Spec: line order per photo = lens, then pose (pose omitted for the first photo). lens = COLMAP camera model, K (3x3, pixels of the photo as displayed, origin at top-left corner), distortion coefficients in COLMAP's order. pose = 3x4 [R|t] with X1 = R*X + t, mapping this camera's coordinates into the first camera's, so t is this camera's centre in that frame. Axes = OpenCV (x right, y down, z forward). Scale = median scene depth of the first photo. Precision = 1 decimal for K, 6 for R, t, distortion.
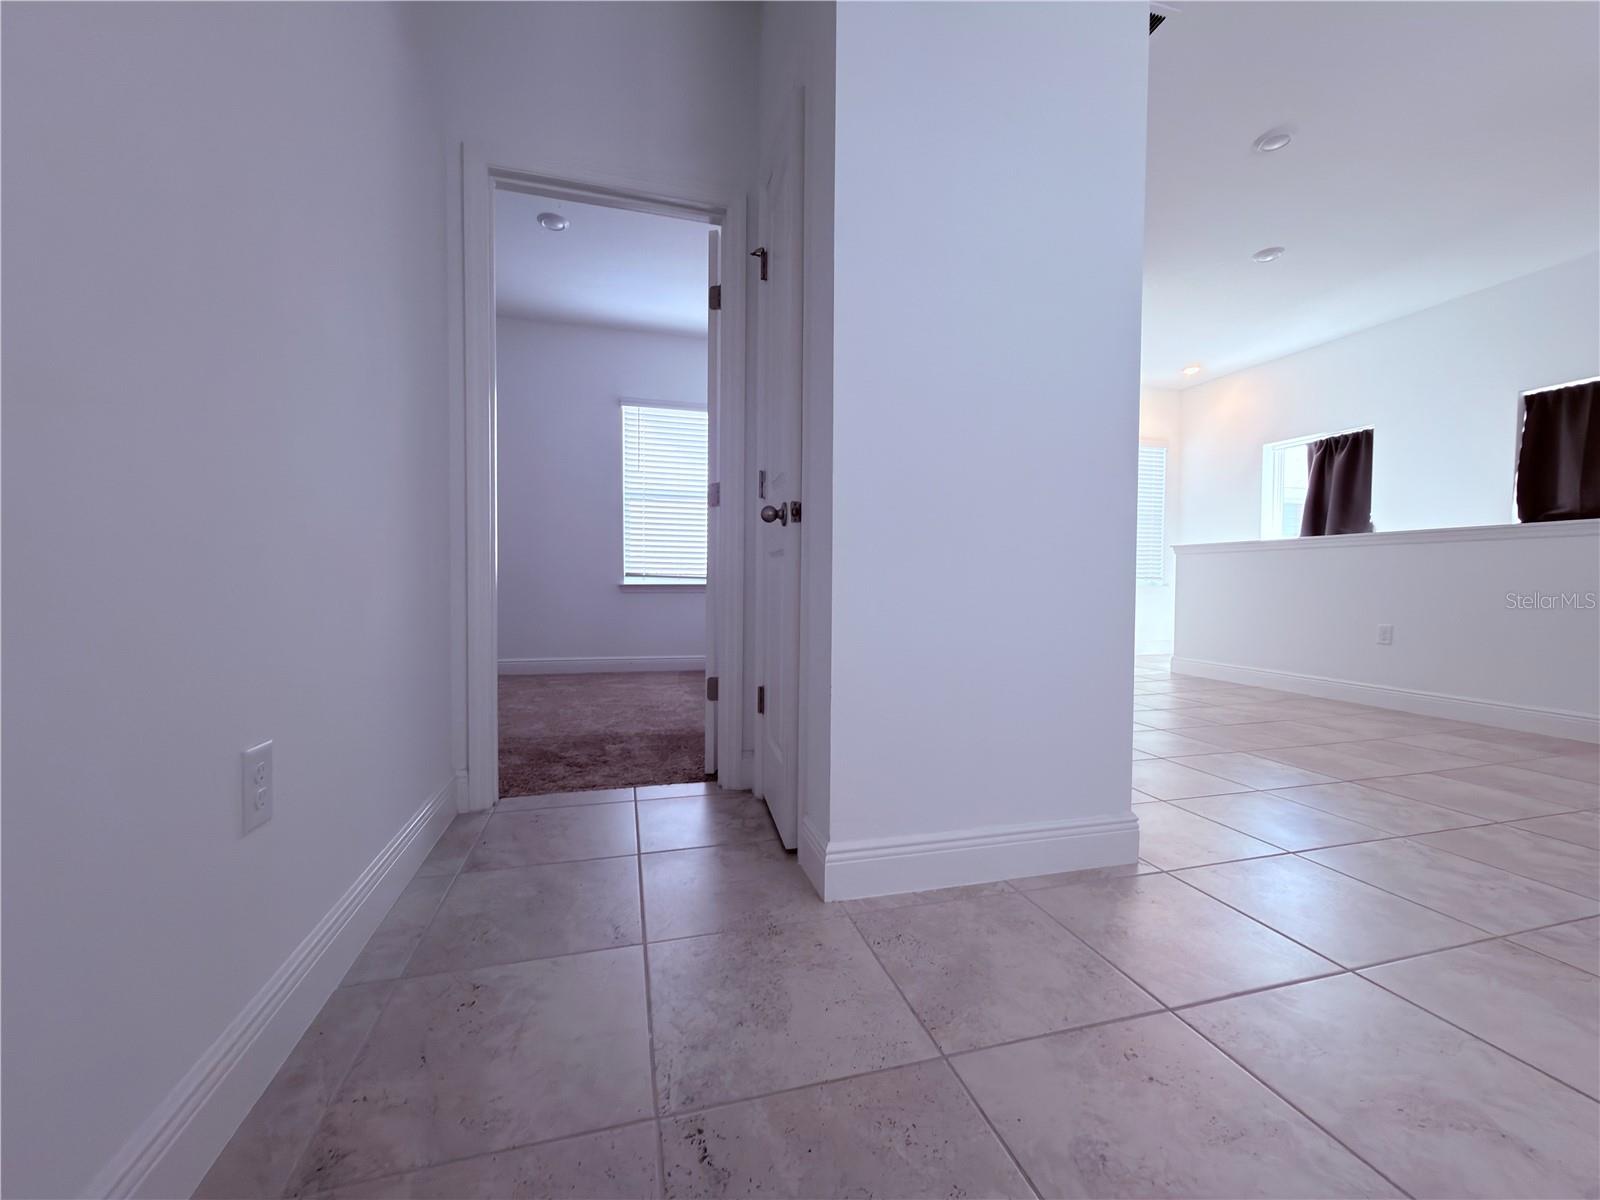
lens RADIAL K [[638.2, 0, 800.8], [0, 638.2, 602.8], [0, 0, 1]] dist [-0.001378, 0.000708]
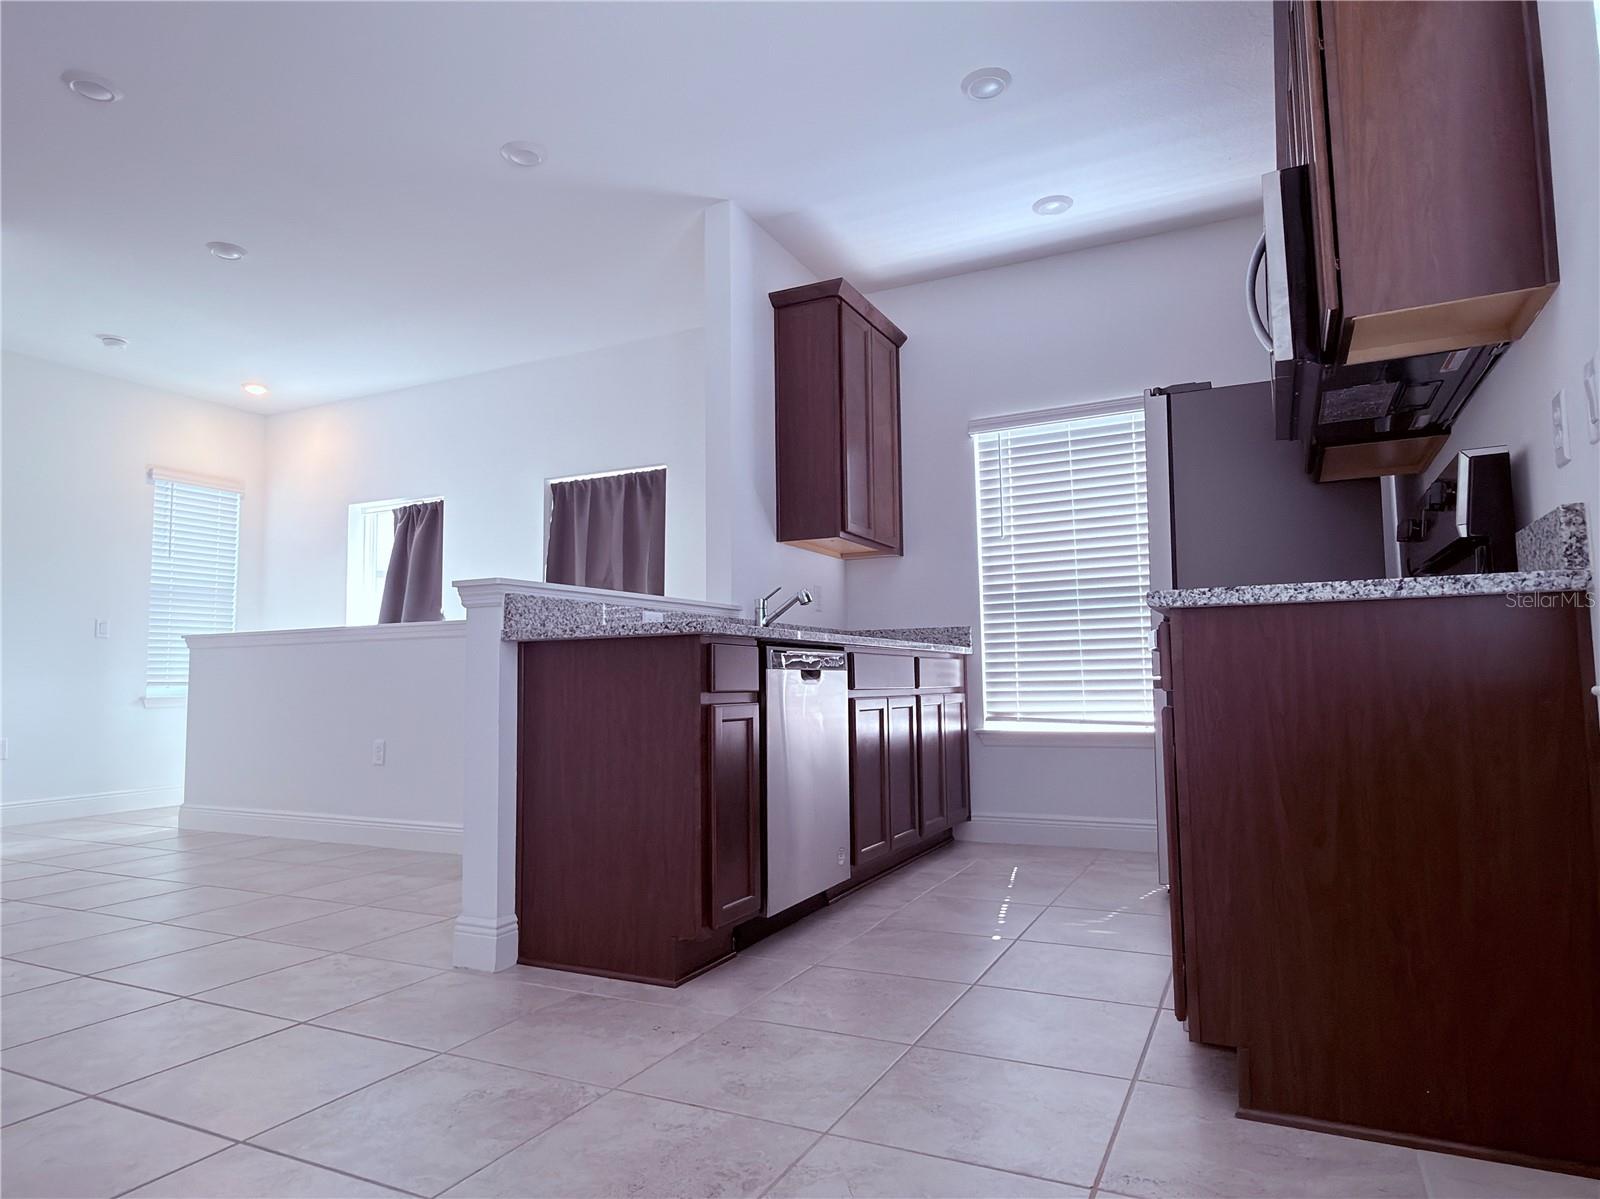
lens RADIAL K [[962.7, 0, 800.0], [0, 962.7, 599.5], [0, 0, 1]] dist [-0.000348, 0.000107]
pose [[0.673593, 0.049218, 0.737462, 0.347102], [0.041652, 0.993667, -0.104361, 0.006476], [-0.737928, 0.101014, 0.667277, -0.194350]]
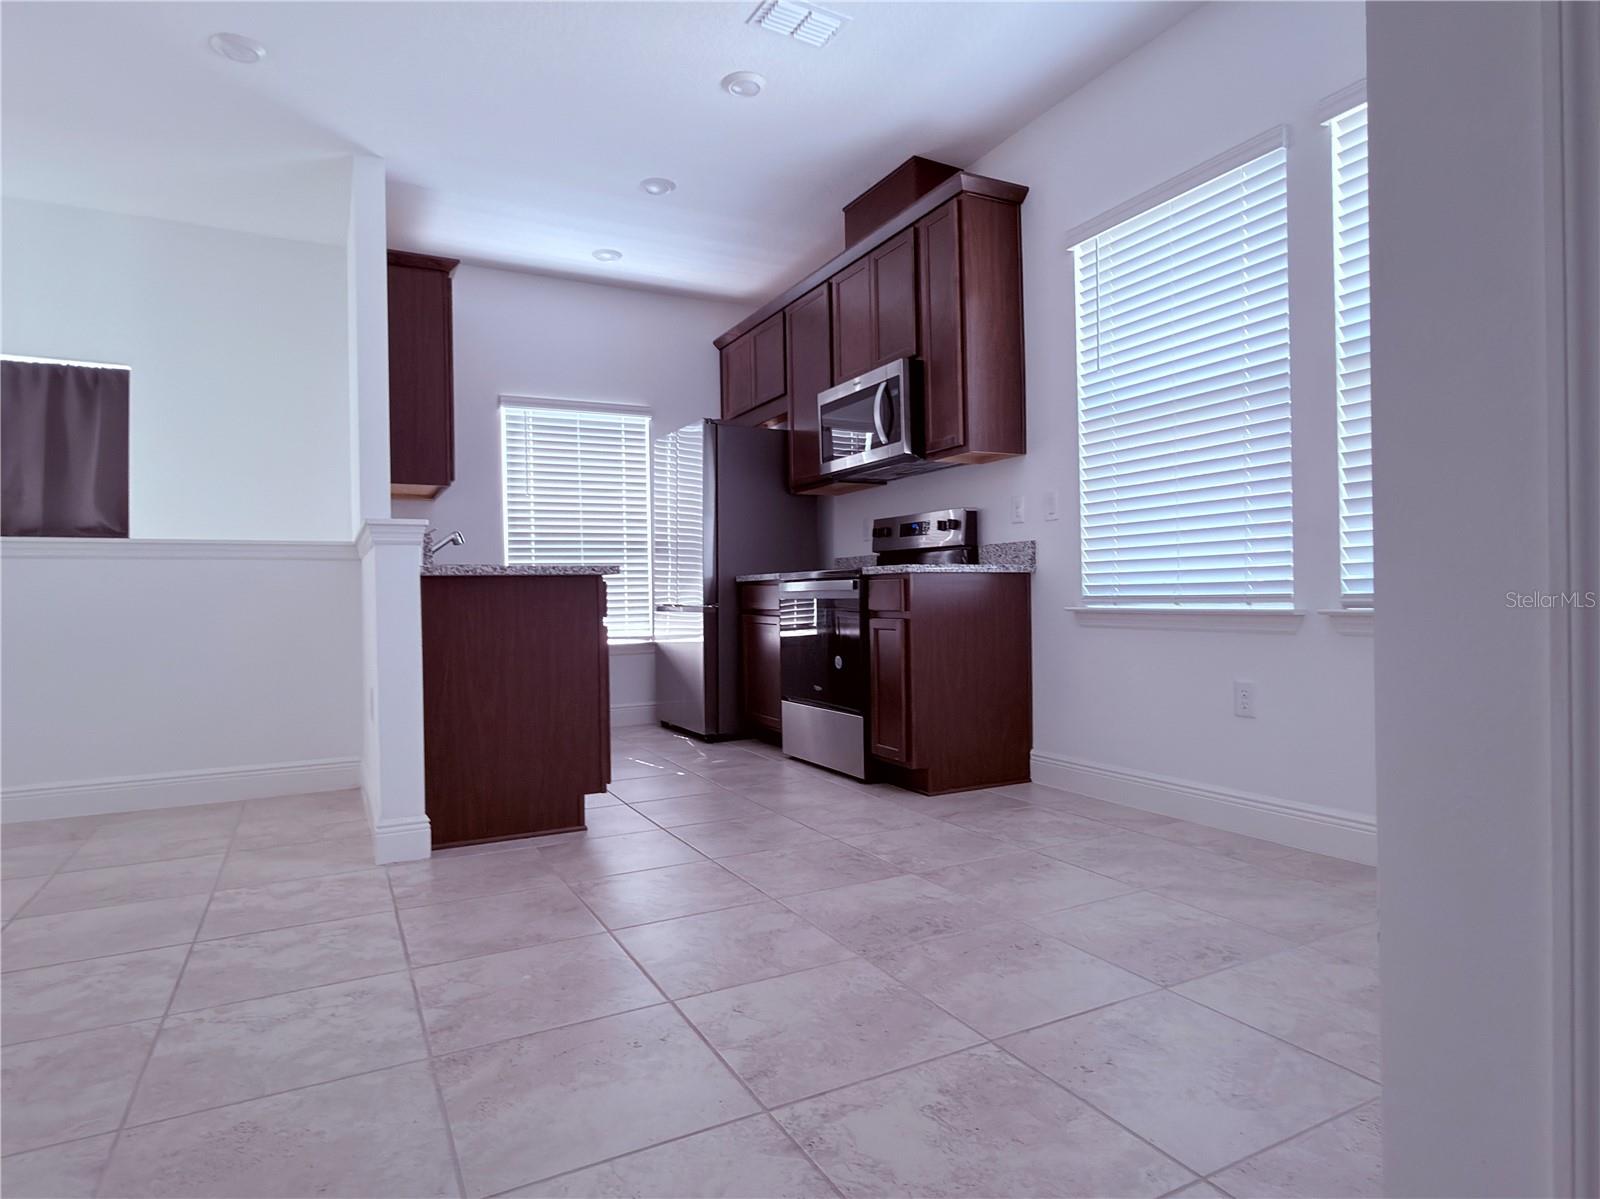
lens RADIAL K [[909.6, 0, 798.5], [0, 909.6, 596.4], [0, 0, 1]] dist [0.000923, 0.000688]
pose [[-0.200831, -0.001255, 0.979625, -0.044607], [0.047141, 0.998828, 0.010944, -0.019581], [-0.978491, 0.048379, -0.200536, 0.243654]]
